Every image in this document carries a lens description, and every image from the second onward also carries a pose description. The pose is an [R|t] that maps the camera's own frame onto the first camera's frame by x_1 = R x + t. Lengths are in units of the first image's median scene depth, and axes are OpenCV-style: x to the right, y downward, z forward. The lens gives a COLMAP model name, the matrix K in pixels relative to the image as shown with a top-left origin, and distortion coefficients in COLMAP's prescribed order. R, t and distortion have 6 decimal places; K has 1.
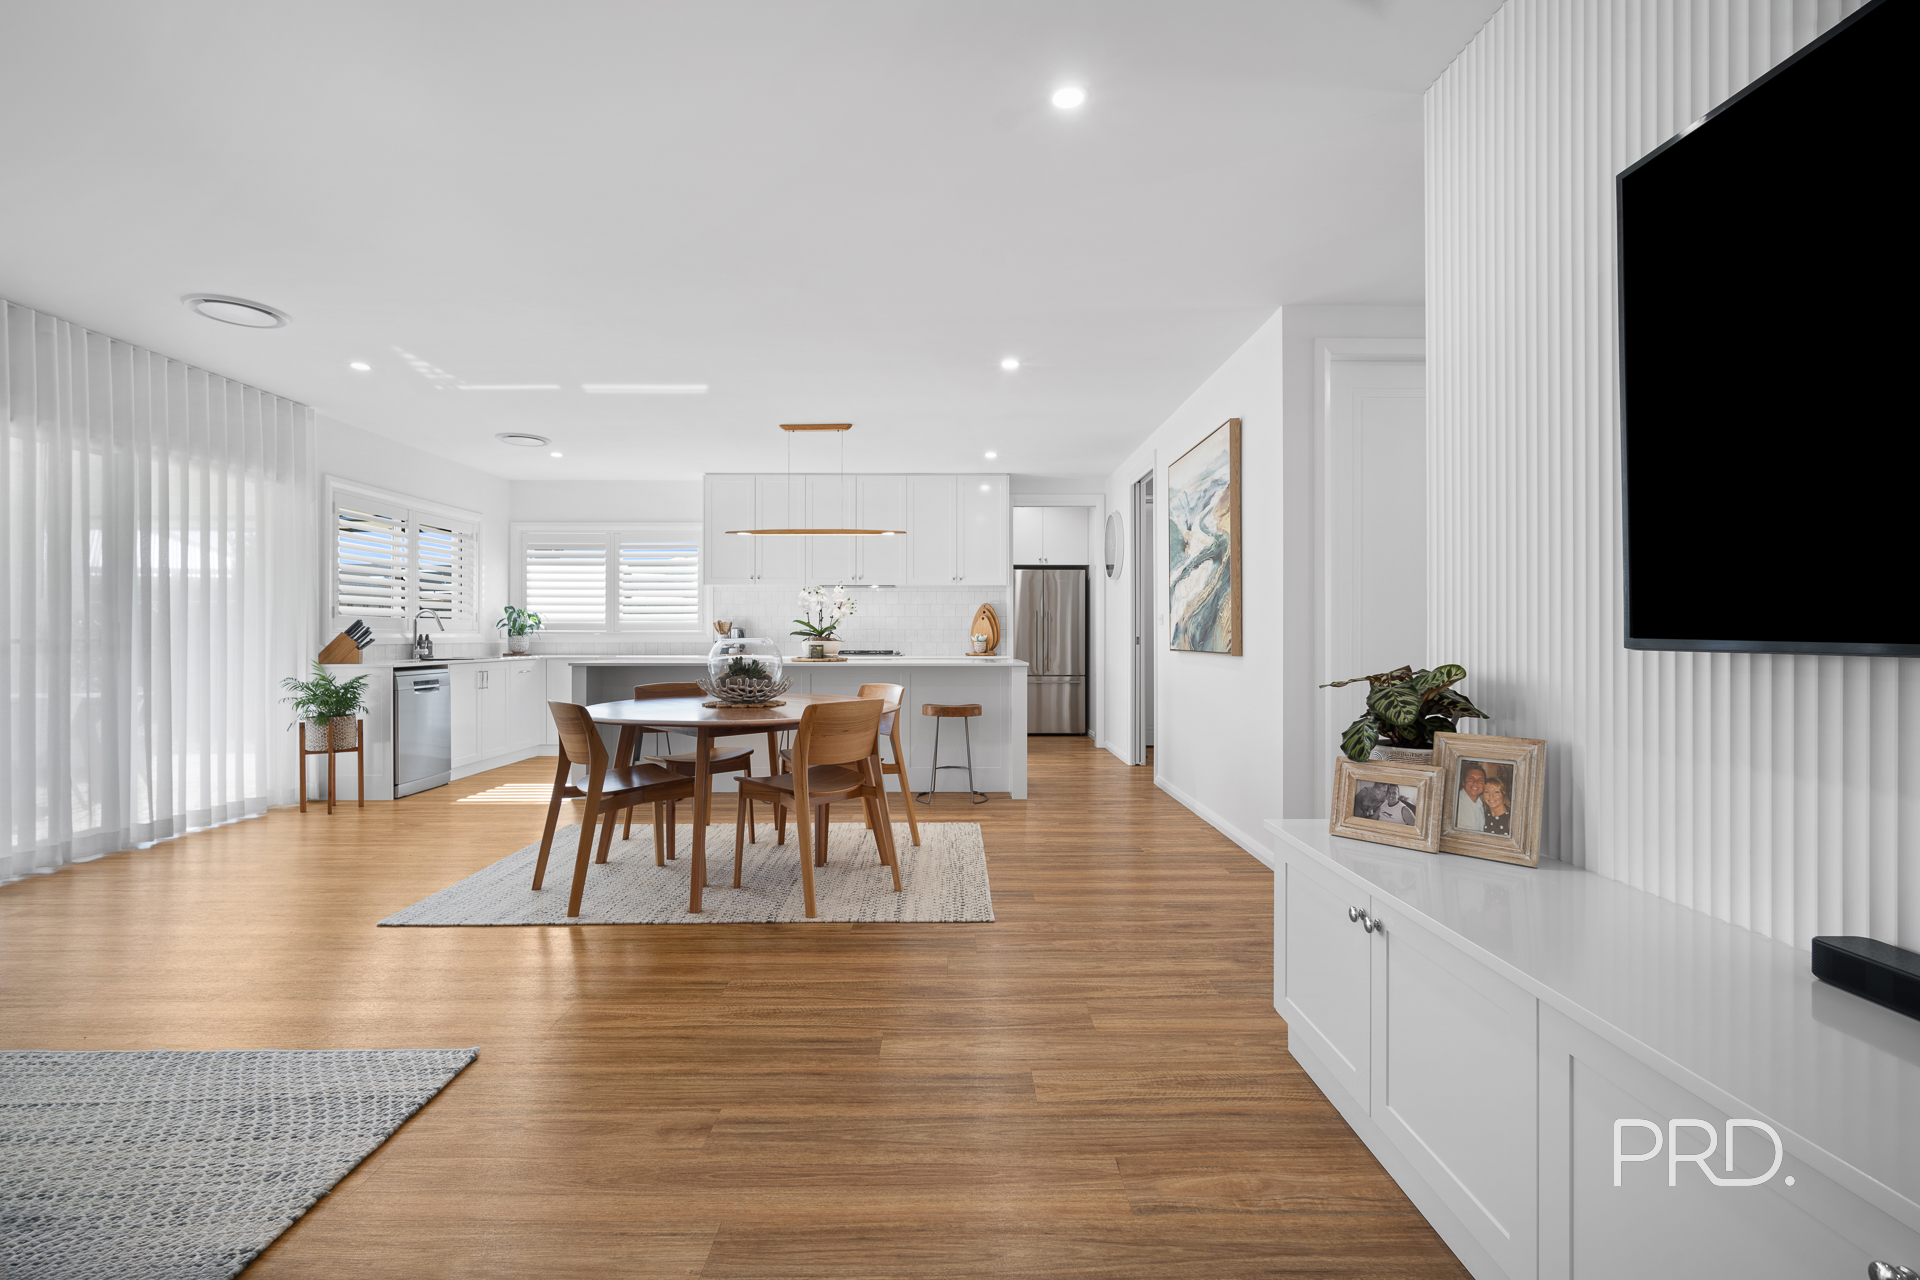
lens RADIAL K [[844.4, 0, 960.0], [0, 844.4, 640.0], [0, 0, 1]] dist [-0.001992, 0.000263]
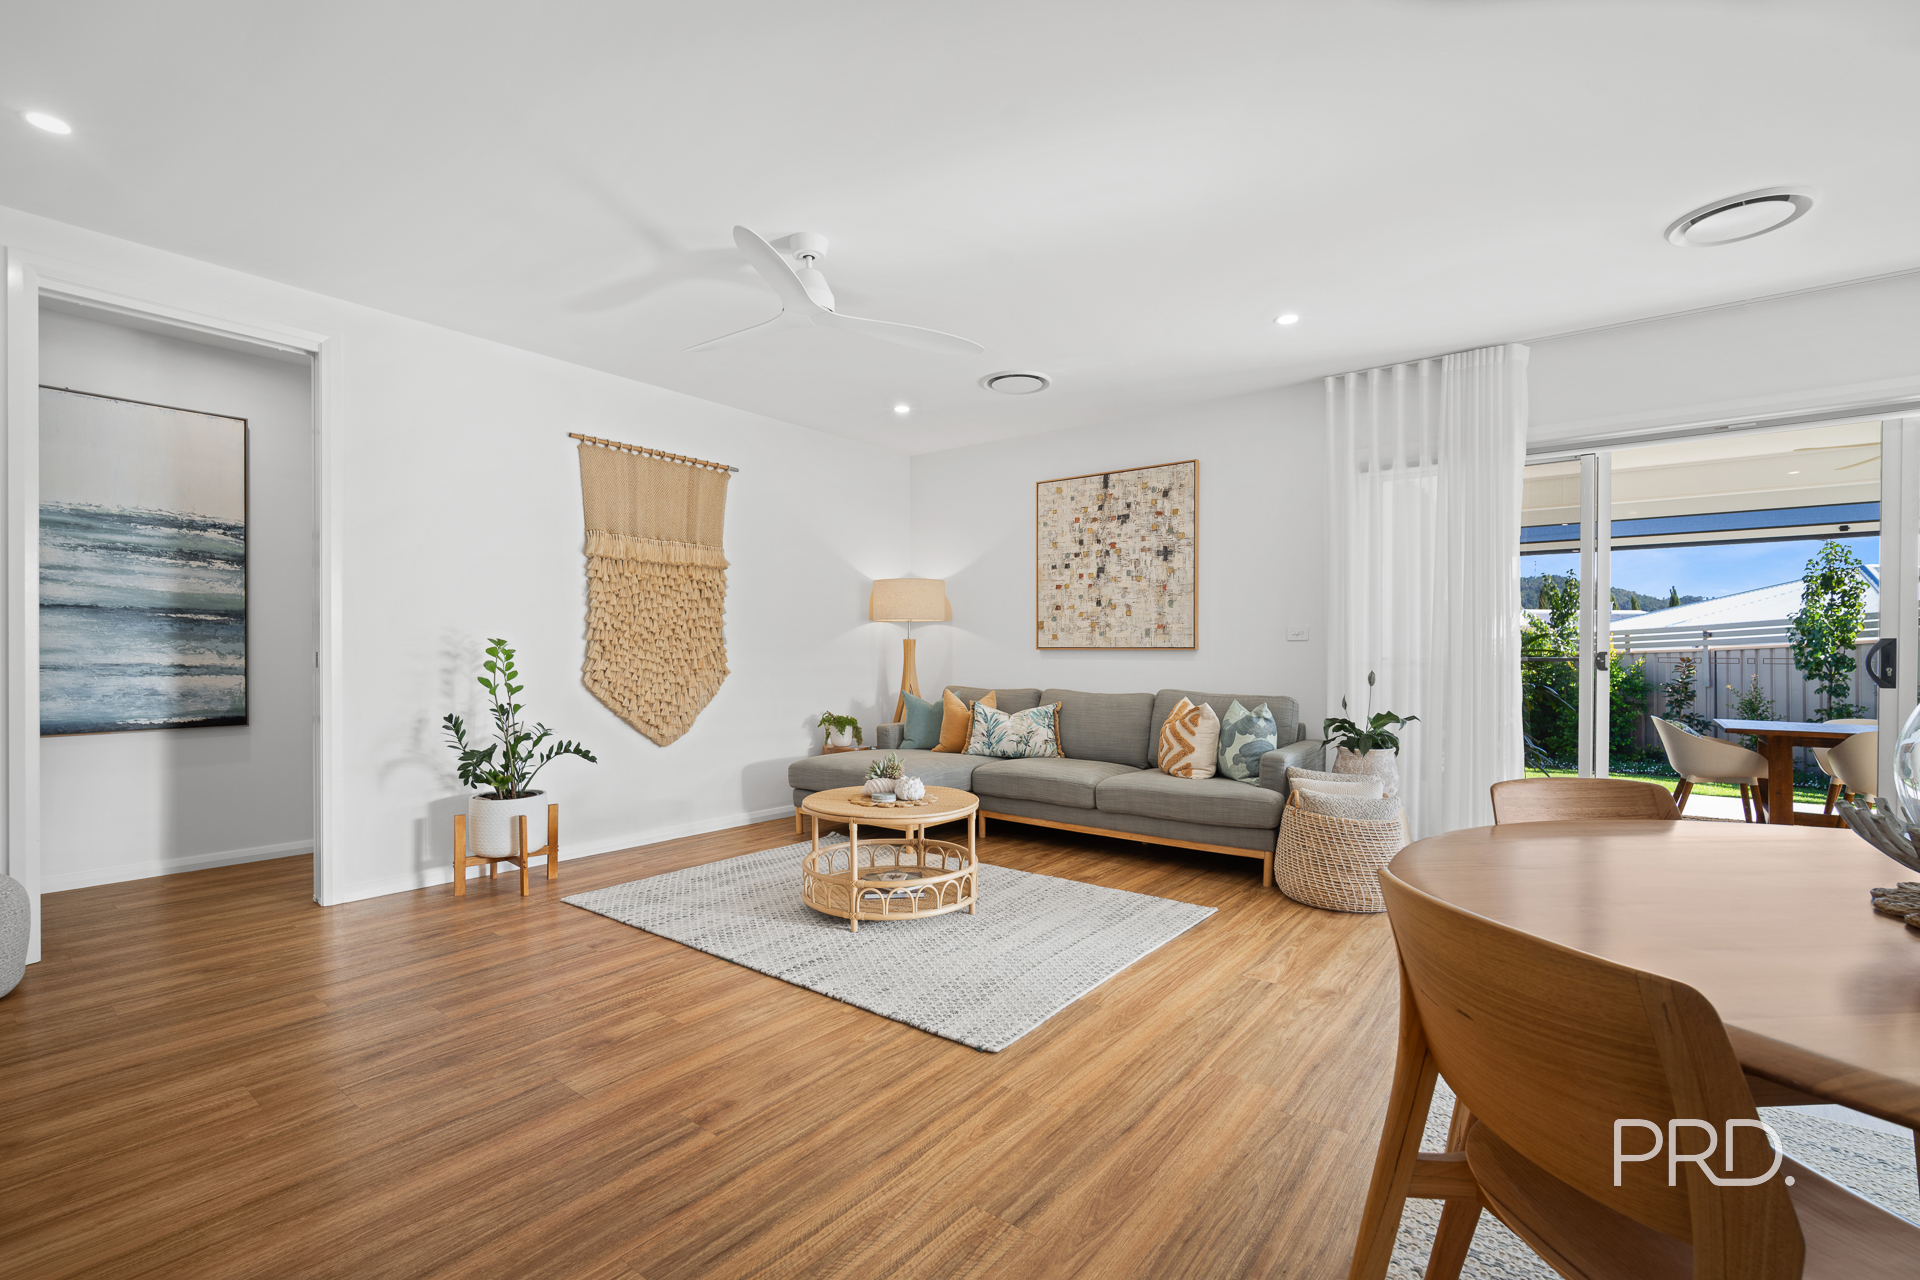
lens RADIAL K [[842.6, 0, 951.0], [0, 842.6, 657.8], [0, 0, 1]] dist [-0.002002, 0.000056]
pose [[-0.630908, 0.002265, -0.775854, 0.100680], [-0.006603, 0.999944, 0.008288, -0.002957], [0.775829, 0.010352, -0.630858, 0.605570]]
